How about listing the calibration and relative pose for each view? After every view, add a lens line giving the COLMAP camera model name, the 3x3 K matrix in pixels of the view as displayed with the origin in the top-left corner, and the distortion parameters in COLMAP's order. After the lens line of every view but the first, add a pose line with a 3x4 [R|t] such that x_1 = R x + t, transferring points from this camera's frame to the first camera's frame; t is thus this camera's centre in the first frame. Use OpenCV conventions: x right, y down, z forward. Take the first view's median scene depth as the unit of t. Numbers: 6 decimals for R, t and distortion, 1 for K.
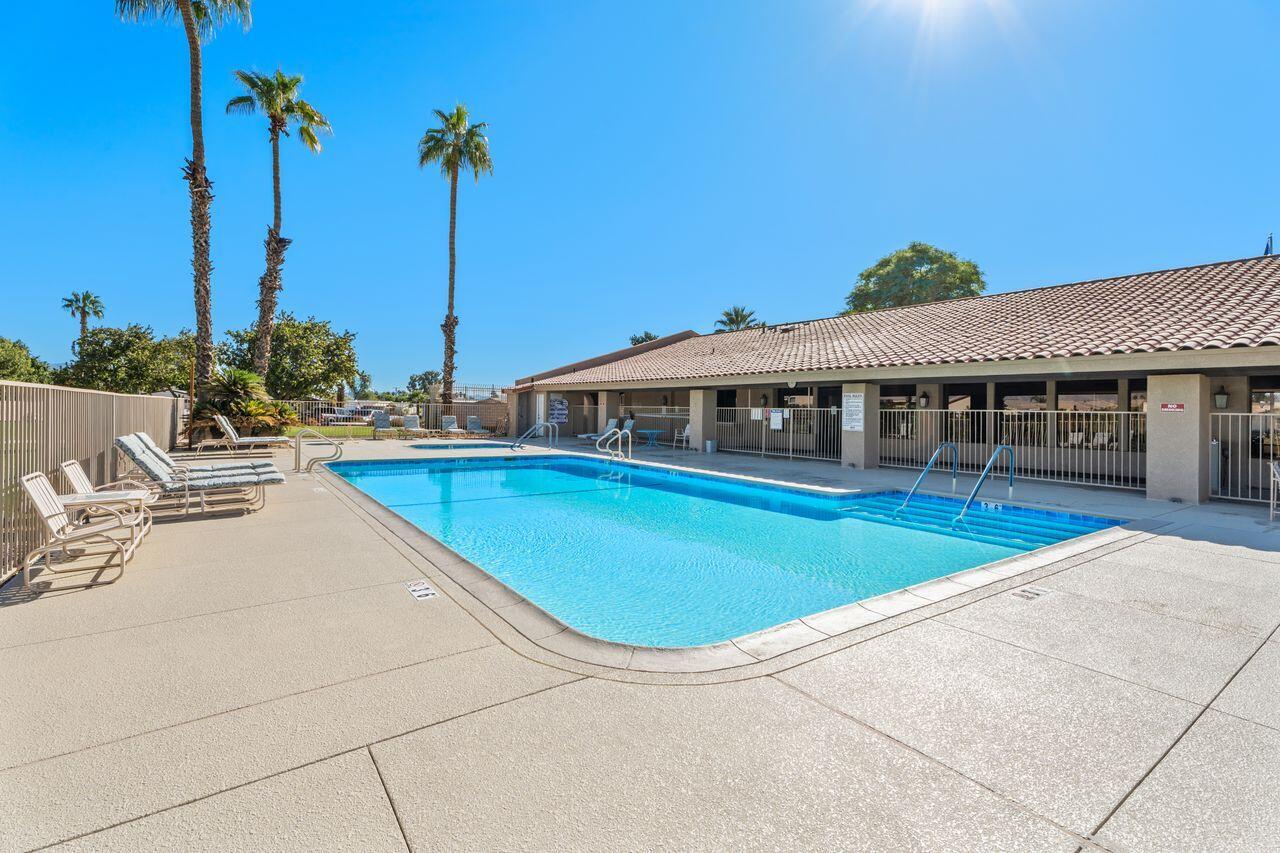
lens RADIAL K [[576.3, 0, 640.0], [0, 576.3, 426.5], [0, 0, 1]] dist [-0.001928, -0.000209]
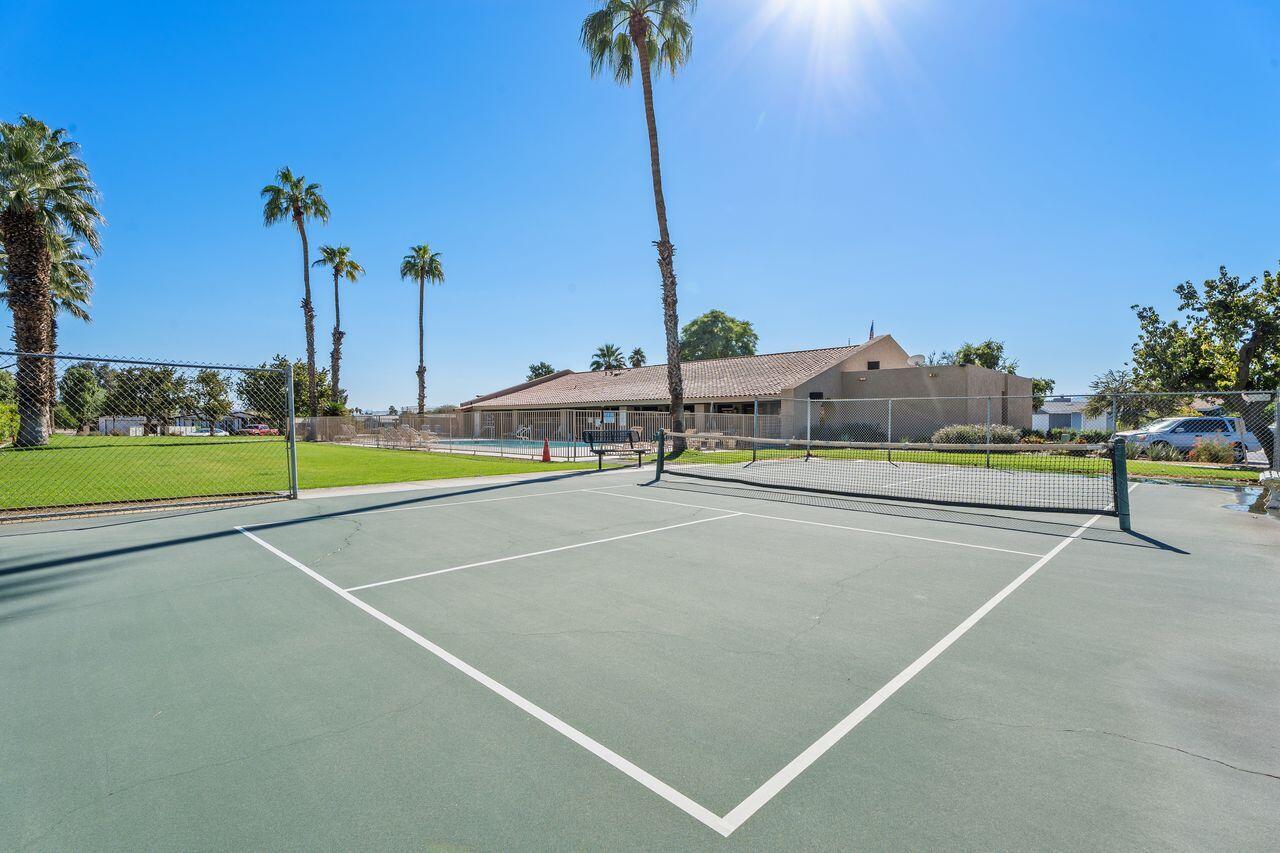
lens RADIAL K [[576.3, 0, 640.0], [0, 576.3, 426.5], [0, 0, 1]] dist [-0.001928, -0.000209]
pose [[0.985239, -0.021076, 0.169882, 0.012630], [0.024390, 0.999550, -0.017446, 0.030583], [-0.169438, 0.021332, 0.985310, -0.782209]]
